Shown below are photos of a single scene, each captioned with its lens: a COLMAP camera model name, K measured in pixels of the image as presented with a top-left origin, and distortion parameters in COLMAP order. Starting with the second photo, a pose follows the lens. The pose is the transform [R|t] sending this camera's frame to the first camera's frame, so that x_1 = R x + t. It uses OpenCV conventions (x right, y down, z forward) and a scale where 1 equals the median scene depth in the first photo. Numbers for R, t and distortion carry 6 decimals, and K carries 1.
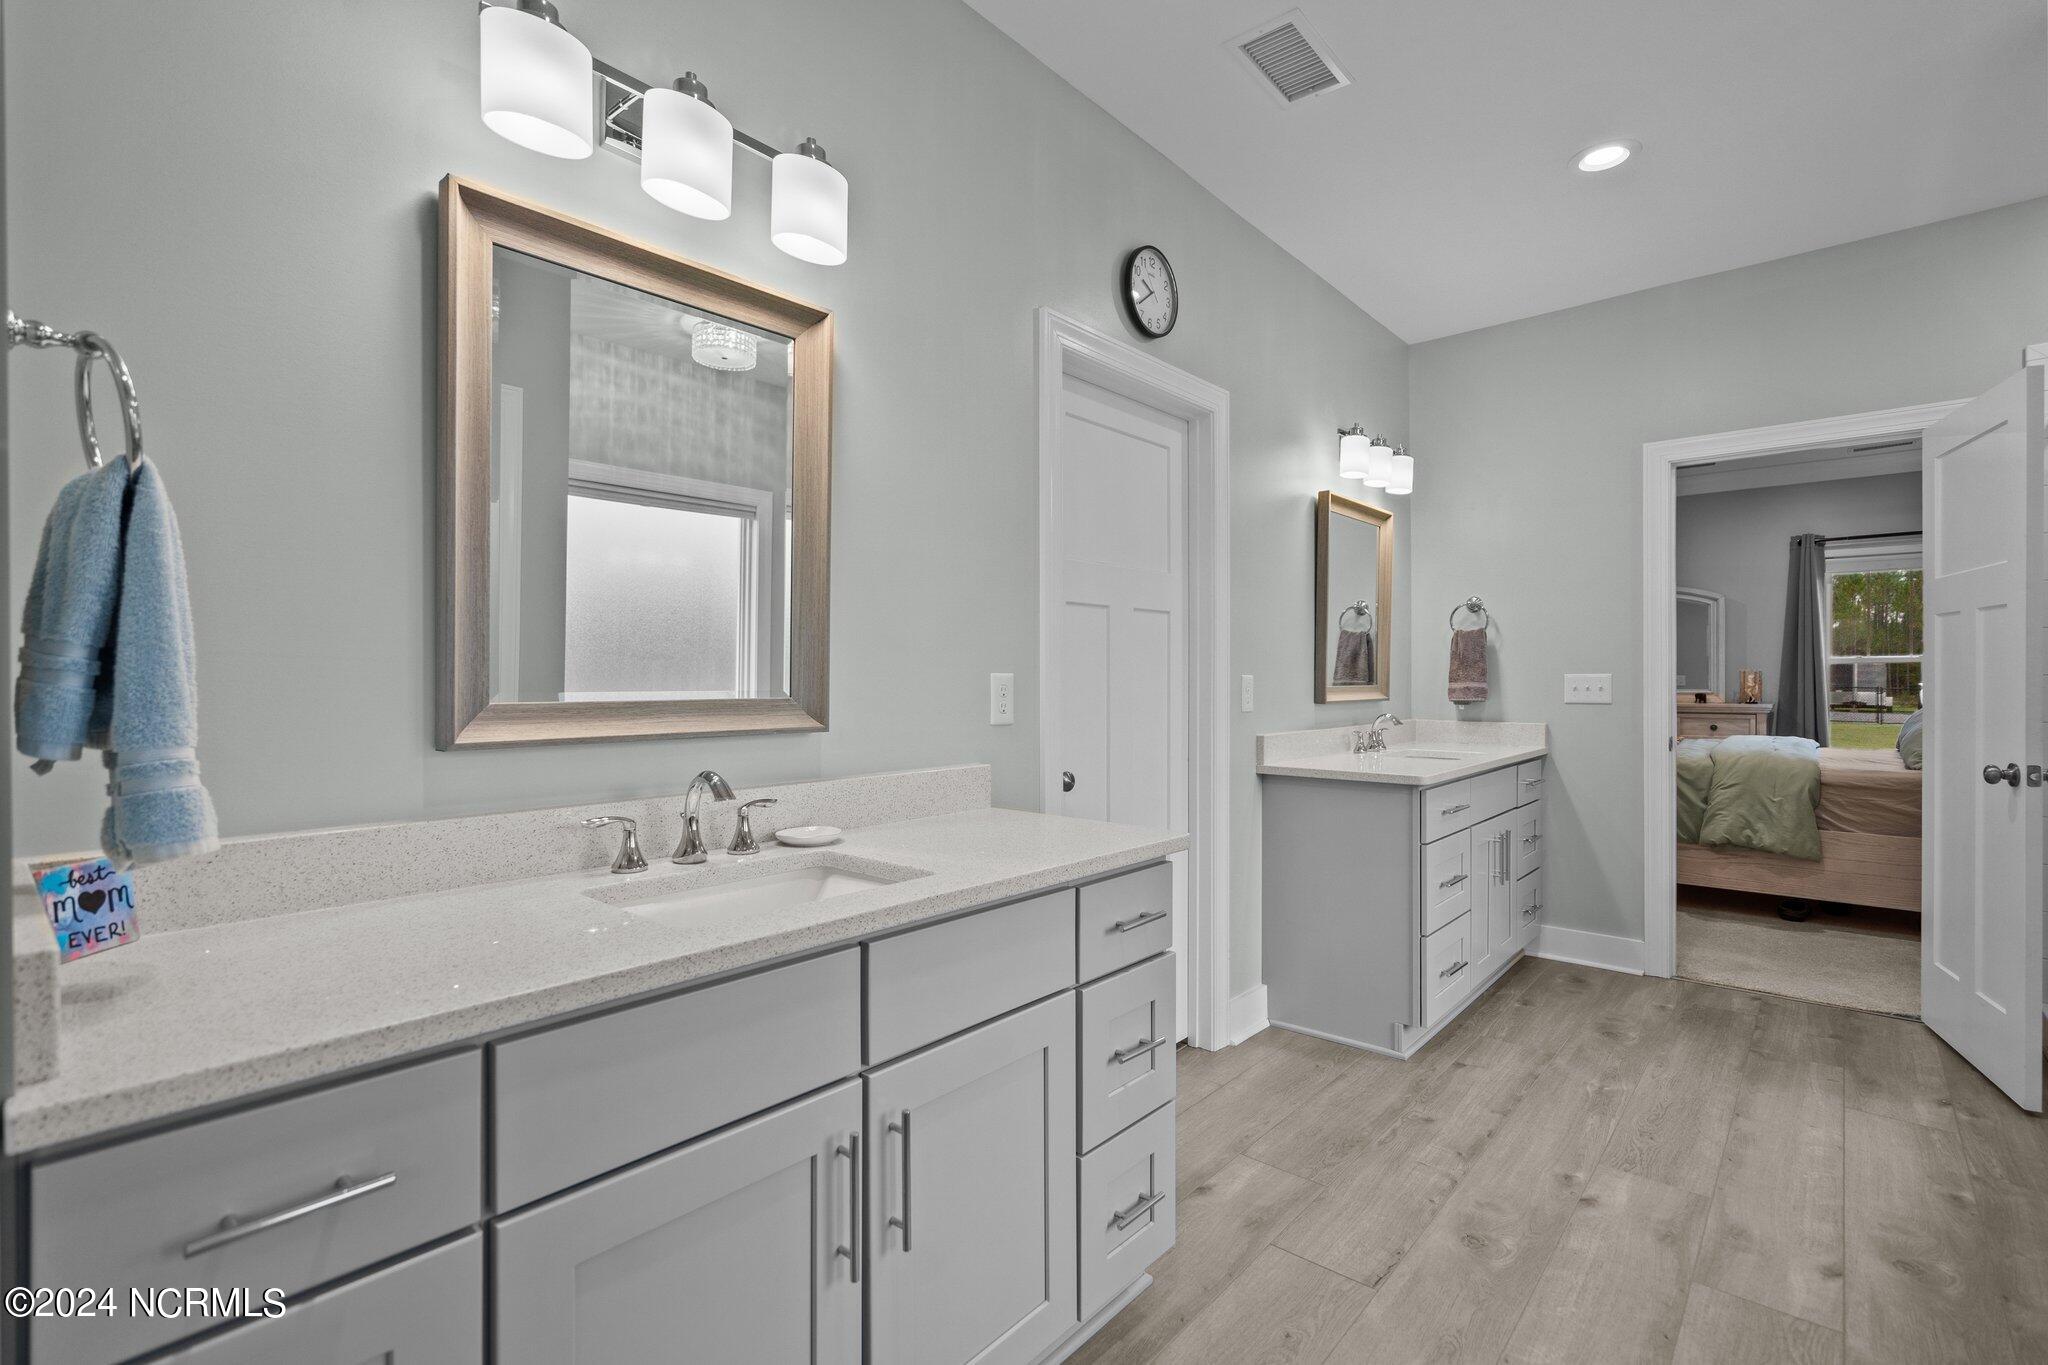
lens RADIAL K [[917.2, 0, 1023.1], [0, 917.2, 673.4], [0, 0, 1]] dist [-0.017495, 0.000139]
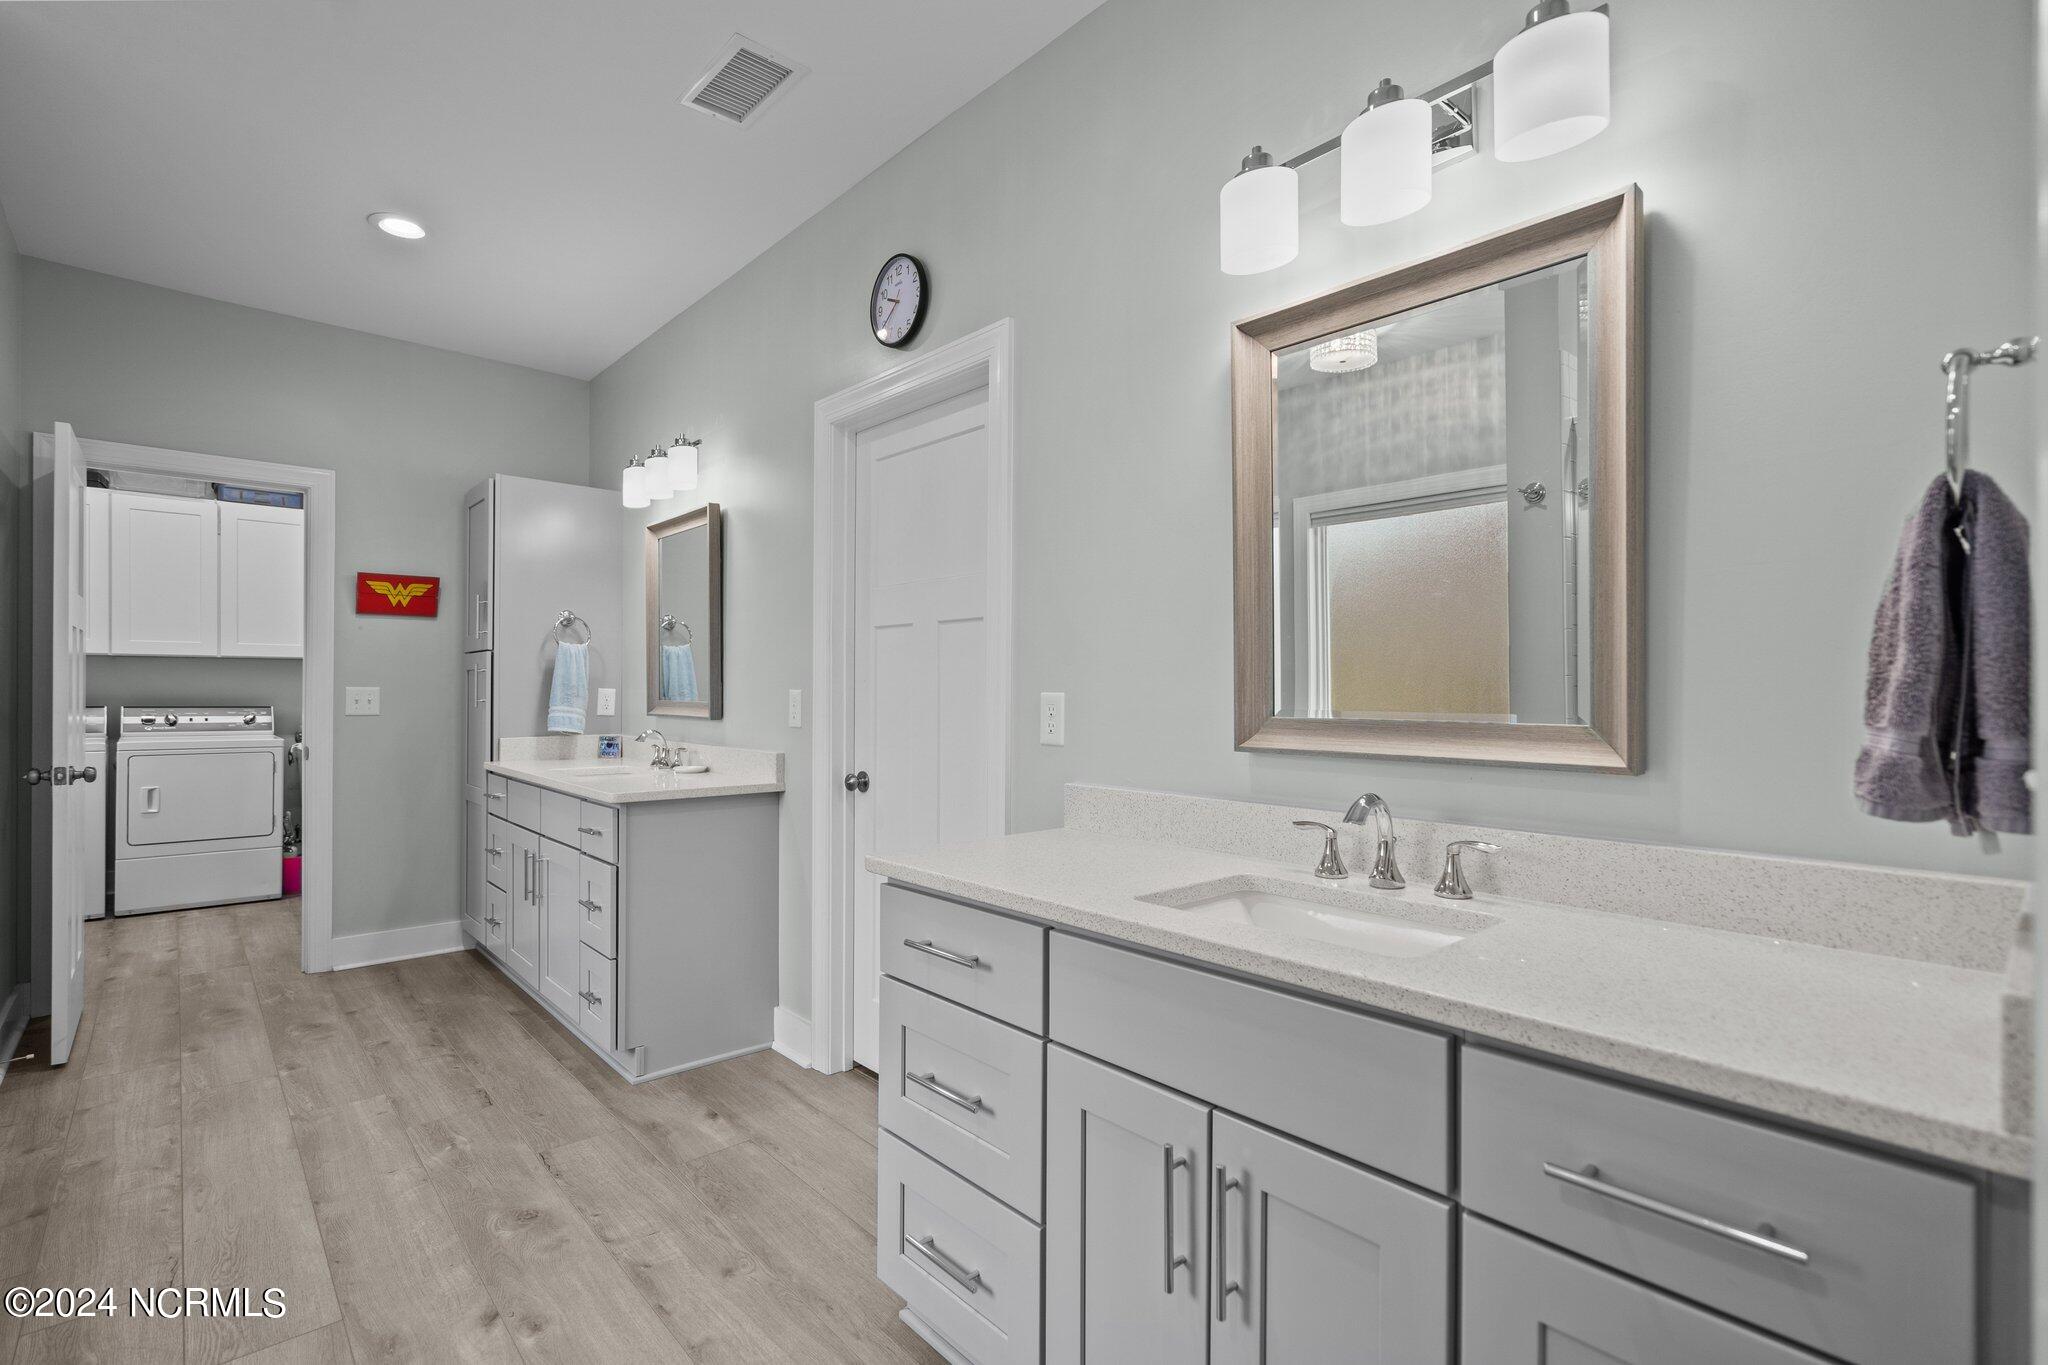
lens RADIAL K [[952.1, 0, 1021.4], [0, 952.1, 681.6], [0, 0, 1]] dist [-0.000624, -0.000160]
pose [[-0.112203, -0.003204, -0.993680, 1.137672], [0.001582, 0.999993, -0.003403, -0.006137], [0.993684, -0.001954, -0.112197, 1.247689]]
